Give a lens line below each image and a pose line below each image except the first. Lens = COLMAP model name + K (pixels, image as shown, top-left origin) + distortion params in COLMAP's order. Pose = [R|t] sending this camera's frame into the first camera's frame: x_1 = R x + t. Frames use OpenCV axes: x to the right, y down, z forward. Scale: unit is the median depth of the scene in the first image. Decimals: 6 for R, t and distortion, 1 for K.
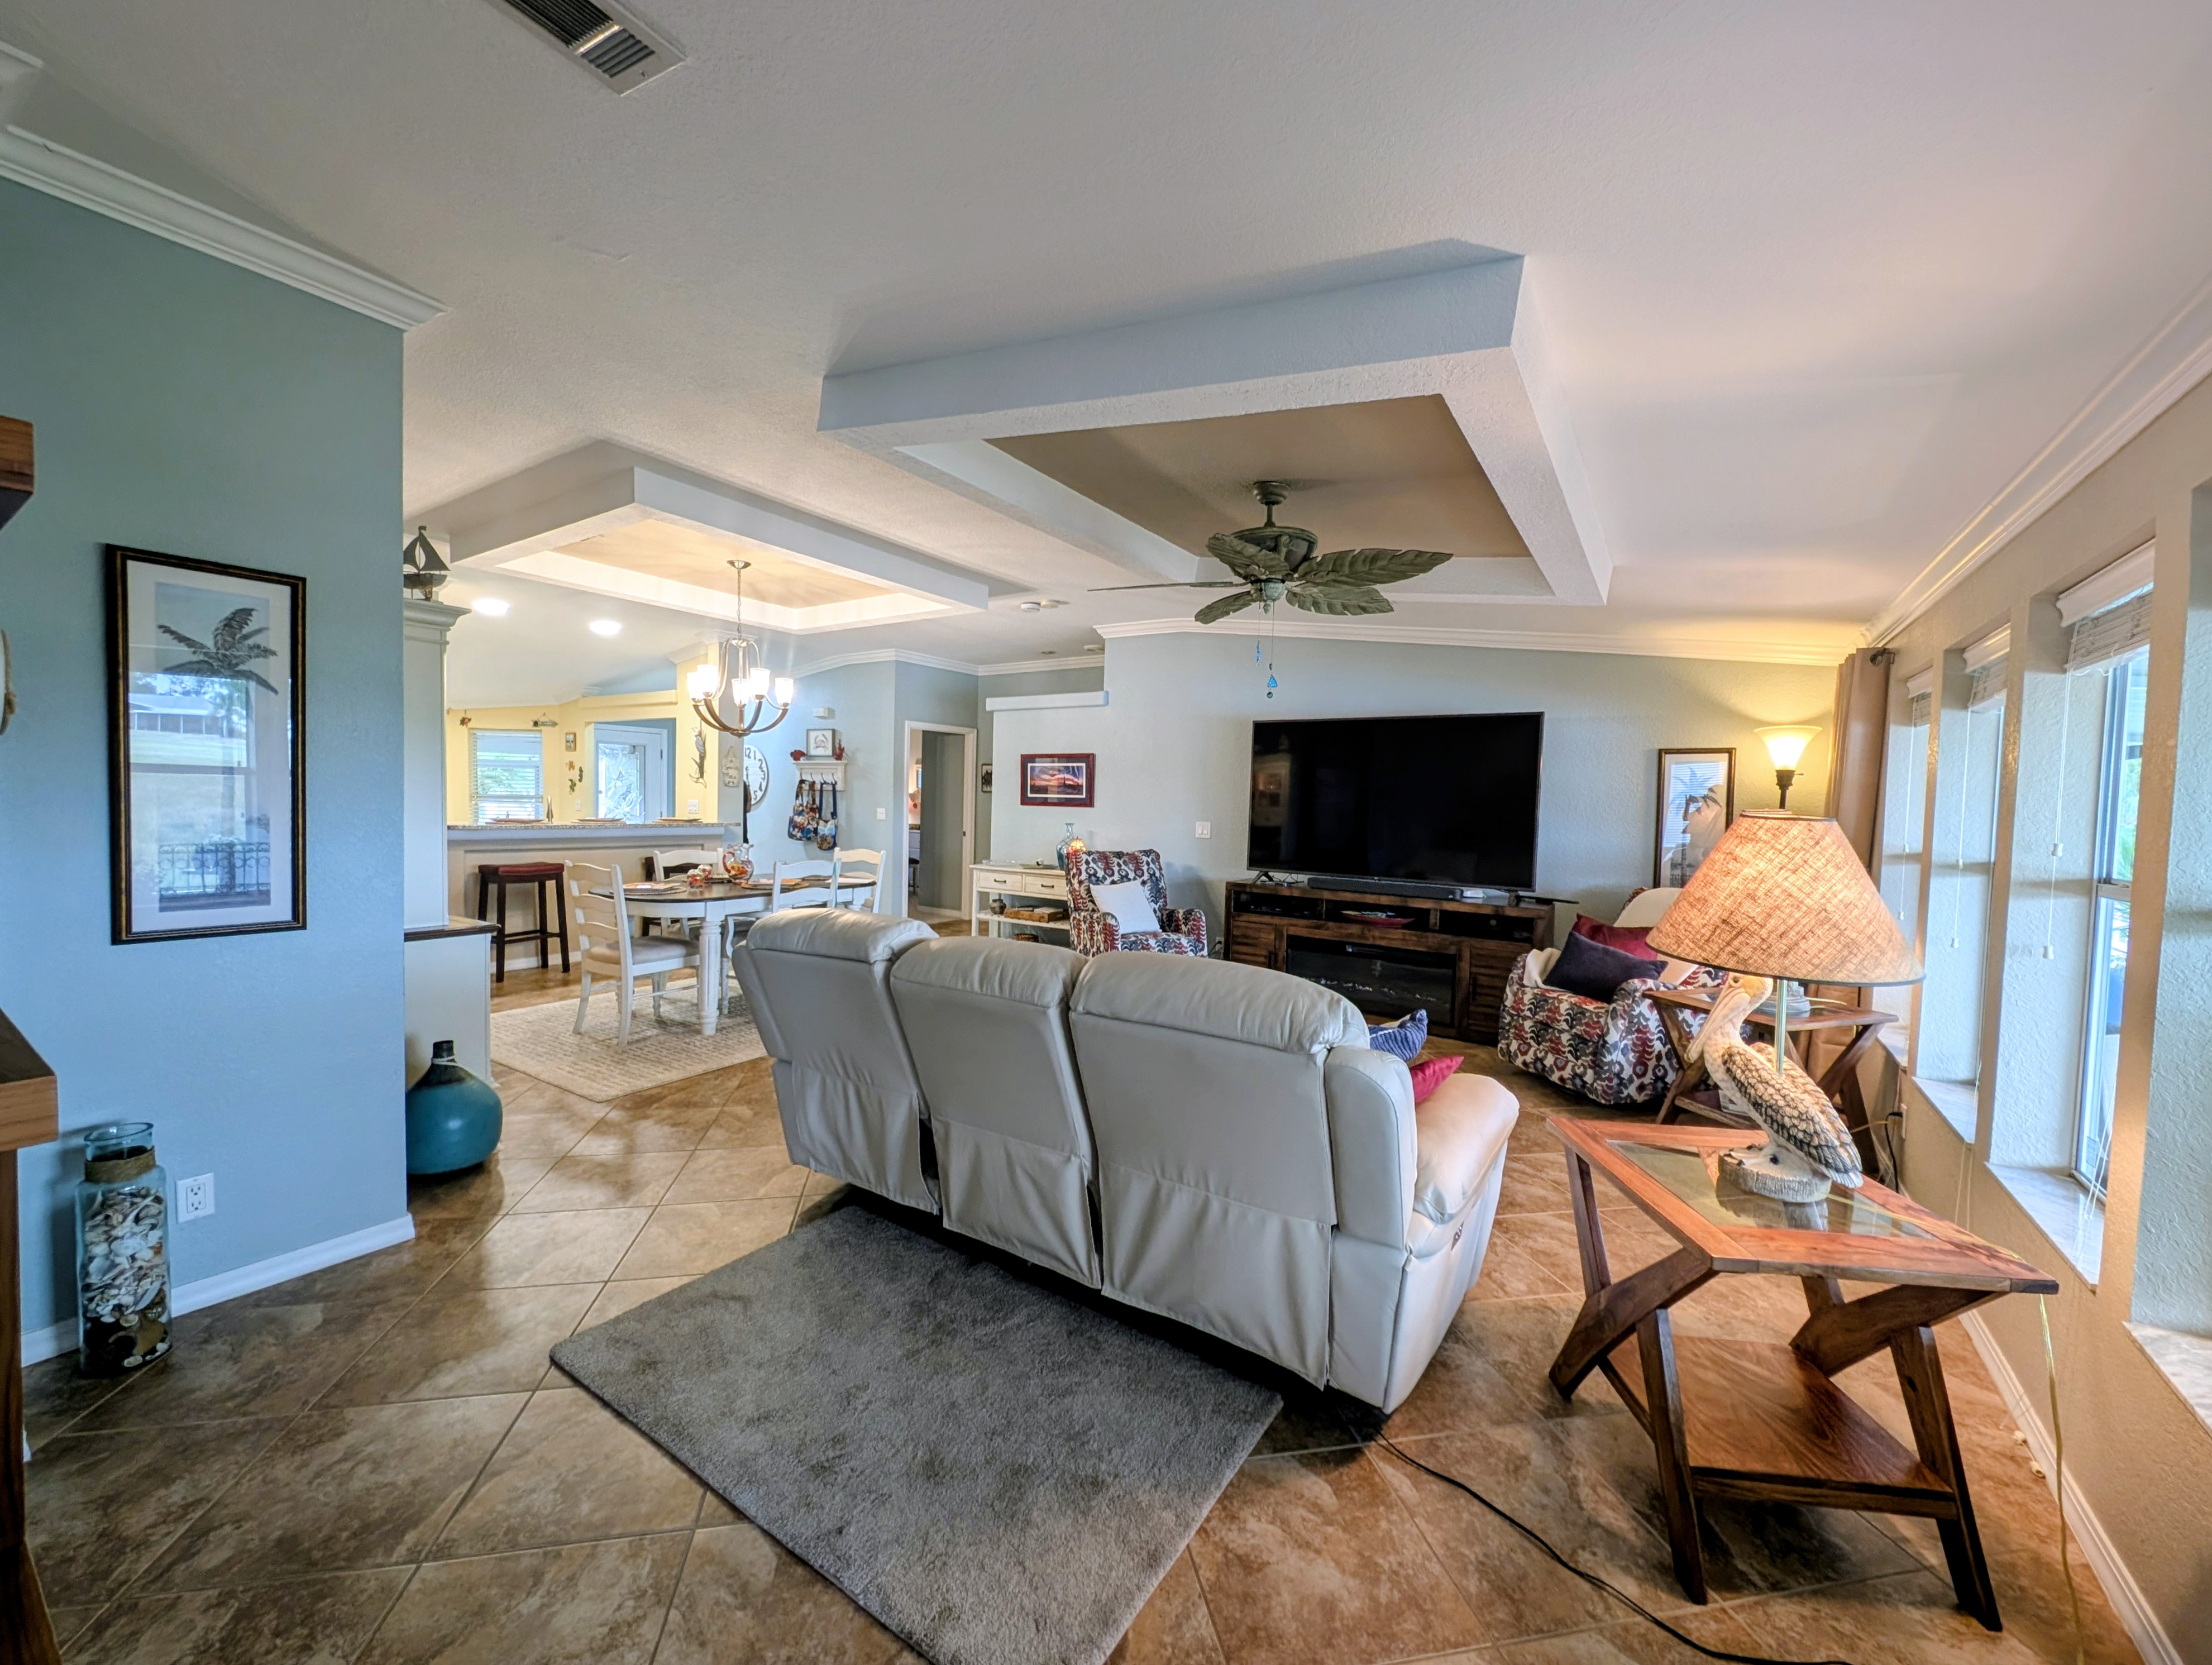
lens RADIAL K [[862.7, 0, 1093.3], [0, 862.7, 833.6], [0, 0, 1]] dist [0.016165, -0.000043]
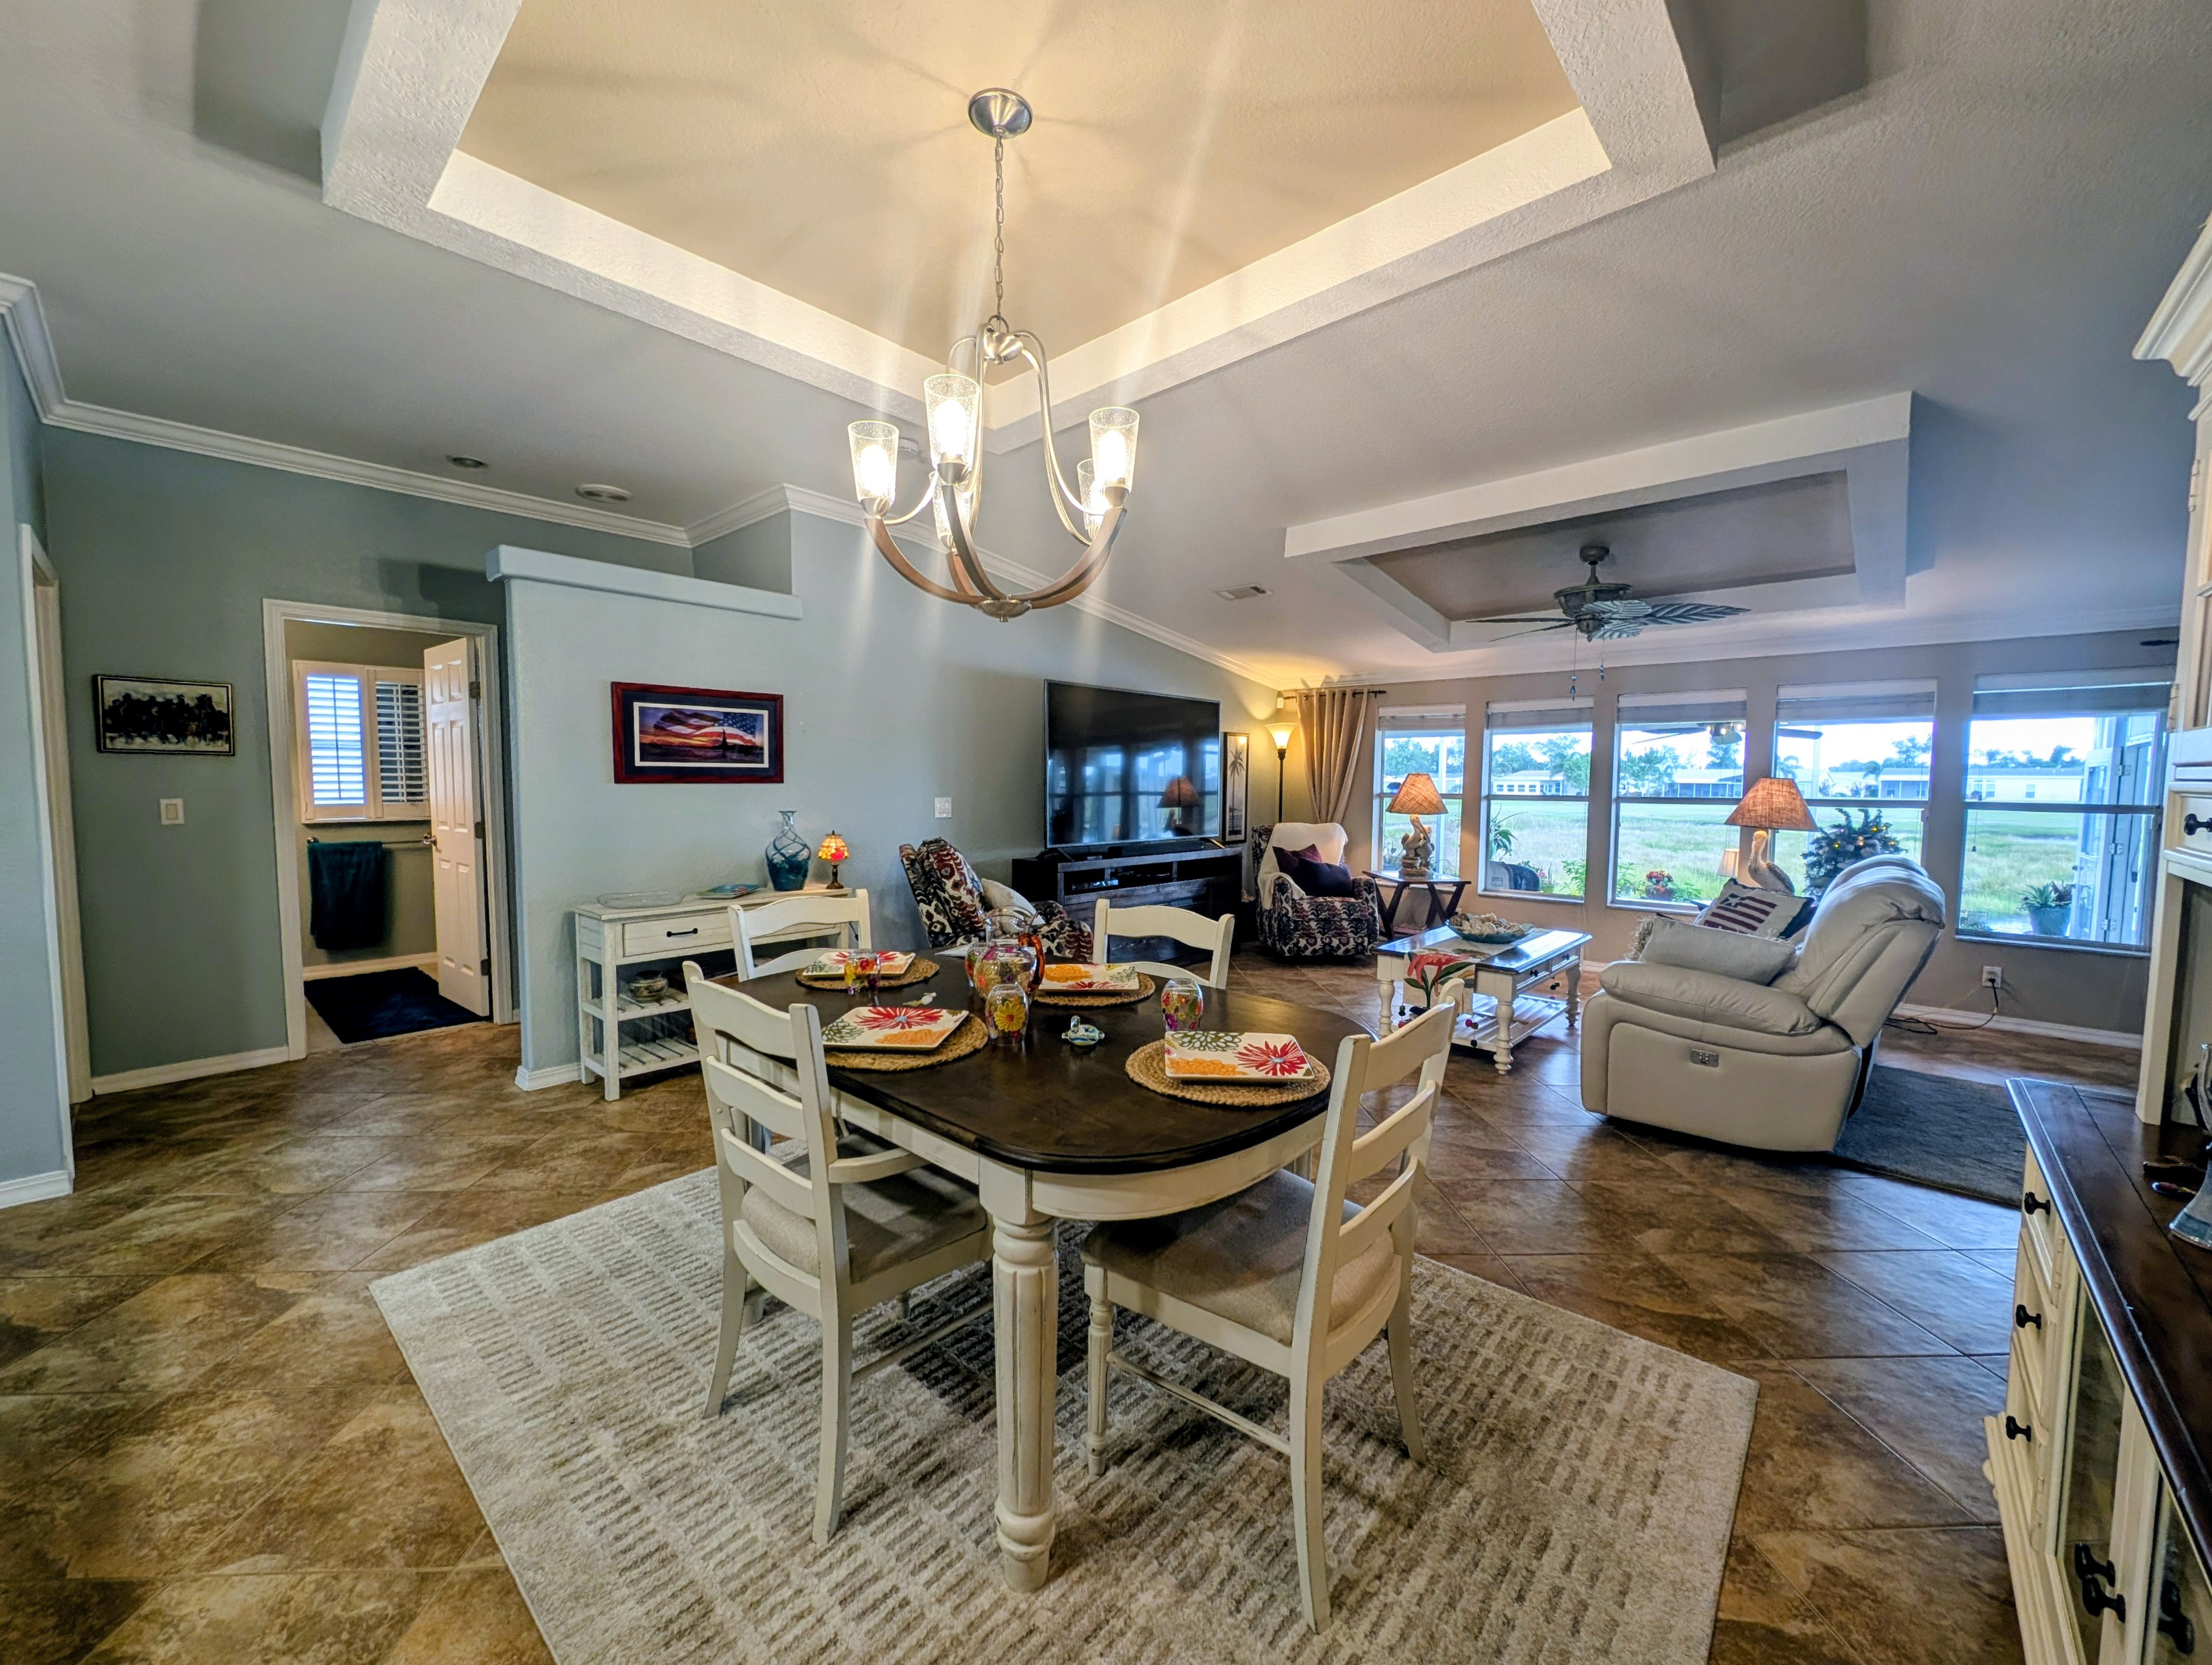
lens RADIAL K [[868.8, 0, 1085.3], [0, 868.8, 835.2], [0, 0, 1]] dist [0.000745, -0.006933]
pose [[0.155084, -0.088638, 0.983917, -0.738323], [0.036172, 0.995808, 0.084008, -0.047863], [-0.987239, 0.022562, 0.157640, 0.873287]]
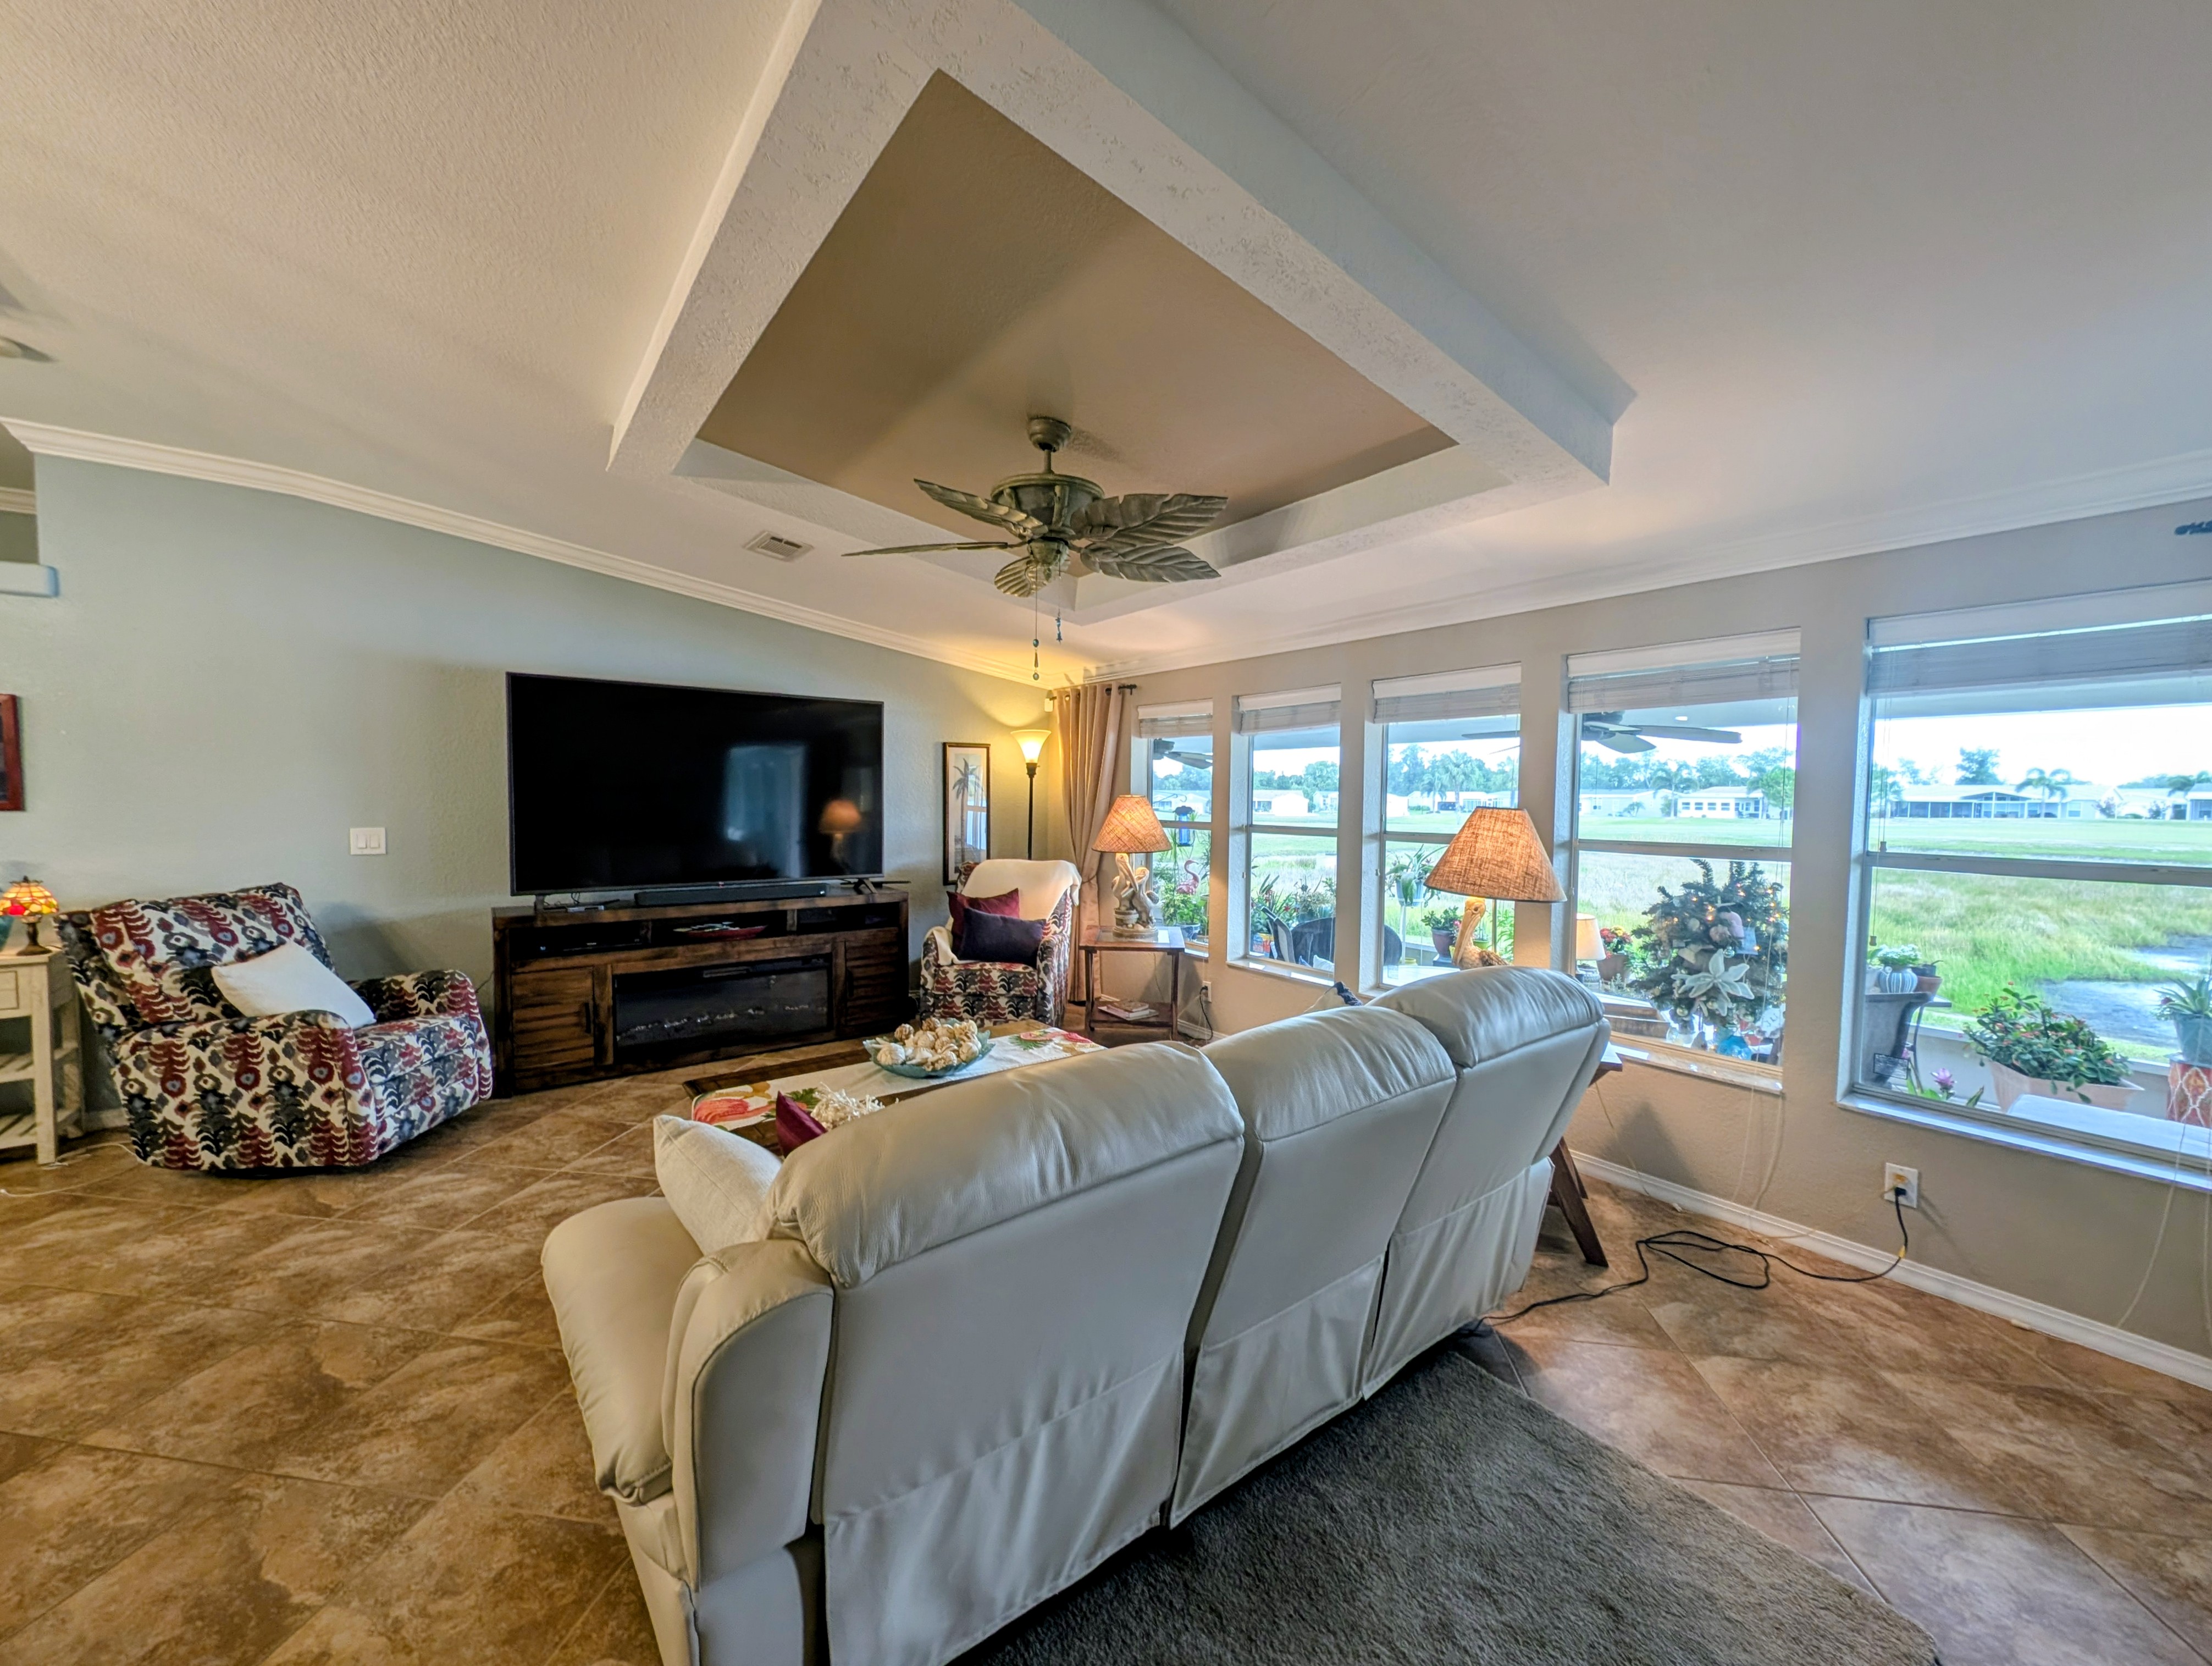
lens RADIAL K [[854.4, 0, 1106.0], [0, 854.4, 833.0], [0, 0, 1]] dist [0.001834, -0.000156]
pose [[0.320237, -0.066804, 0.944979, -0.318419], [0.037246, 0.997627, 0.057904, -0.029420], [-0.946605, 0.016654, 0.321965, 0.372847]]
